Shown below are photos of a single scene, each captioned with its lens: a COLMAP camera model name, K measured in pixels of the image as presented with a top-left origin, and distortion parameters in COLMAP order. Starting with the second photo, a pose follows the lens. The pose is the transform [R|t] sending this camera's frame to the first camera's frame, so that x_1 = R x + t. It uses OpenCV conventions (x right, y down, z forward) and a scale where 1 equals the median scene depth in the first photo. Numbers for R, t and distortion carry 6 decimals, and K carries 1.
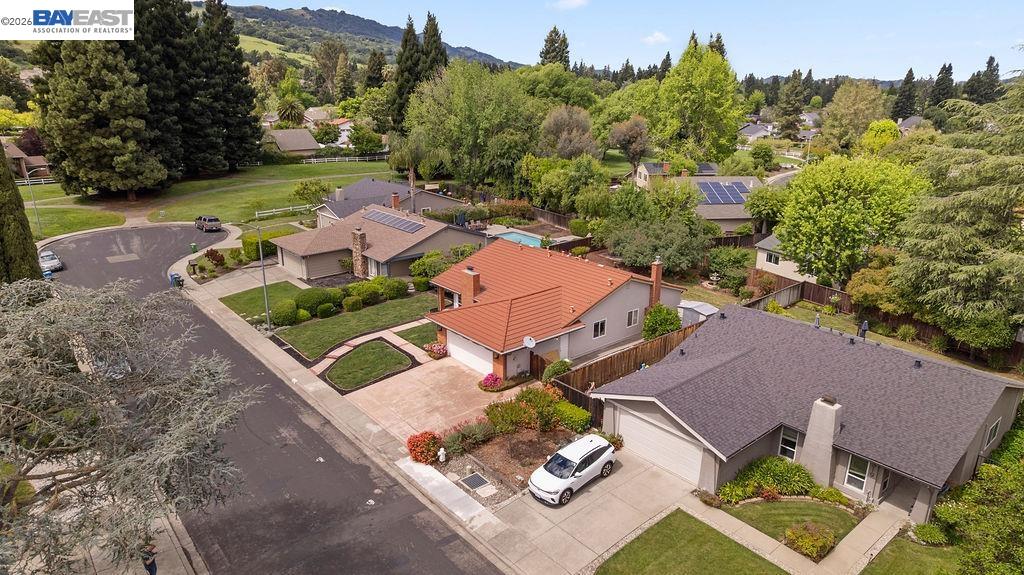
lens RADIAL K [[658.0, 0, 512.0], [0, 658.0, 287.5], [0, 0, 1]] dist [-0.074061, 0.066318]
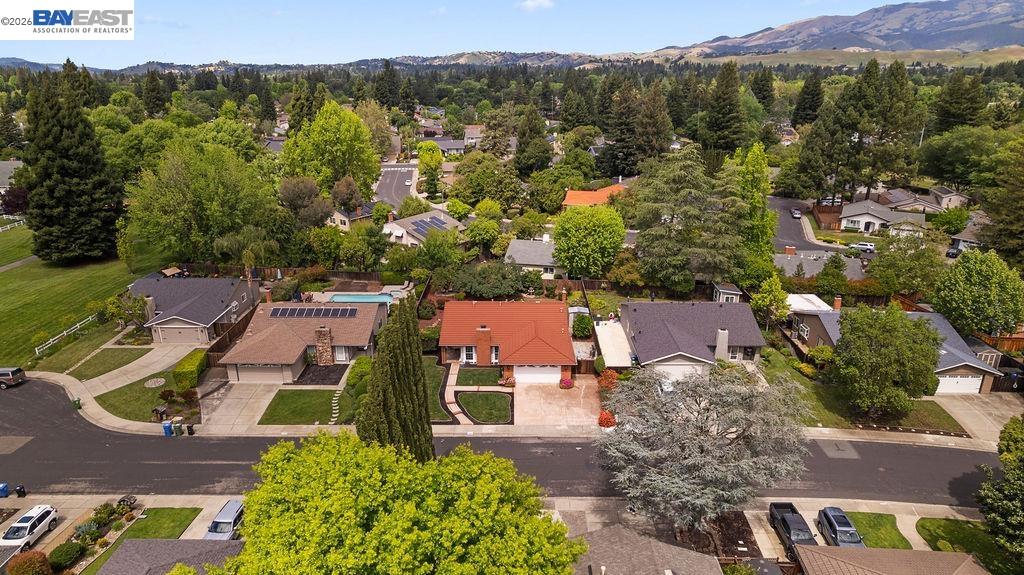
lens RADIAL K [[658.0, 0, 512.0], [0, 658.0, 287.5], [0, 0, 1]] dist [-0.074061, 0.066318]
pose [[0.650510, -0.247977, 0.717875, -1.033099], [0.231867, 0.964914, 0.123203, -0.273738], [-0.723239, 0.086307, 0.685184, -0.081931]]
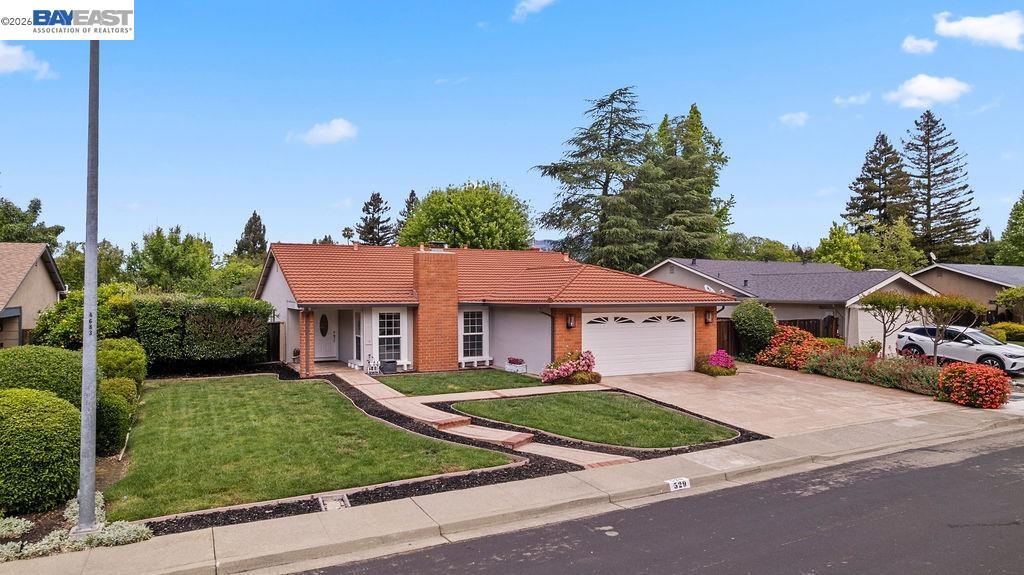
lens RADIAL K [[658.0, 0, 512.0], [0, 658.0, 287.5], [0, 0, 1]] dist [-0.074061, 0.066318]
pose [[0.217741, 0.003567, 0.976000, -0.517018], [0.295847, 0.952705, -0.069484, 0.050866], [-0.930088, 0.303876, 0.206388, 0.815791]]
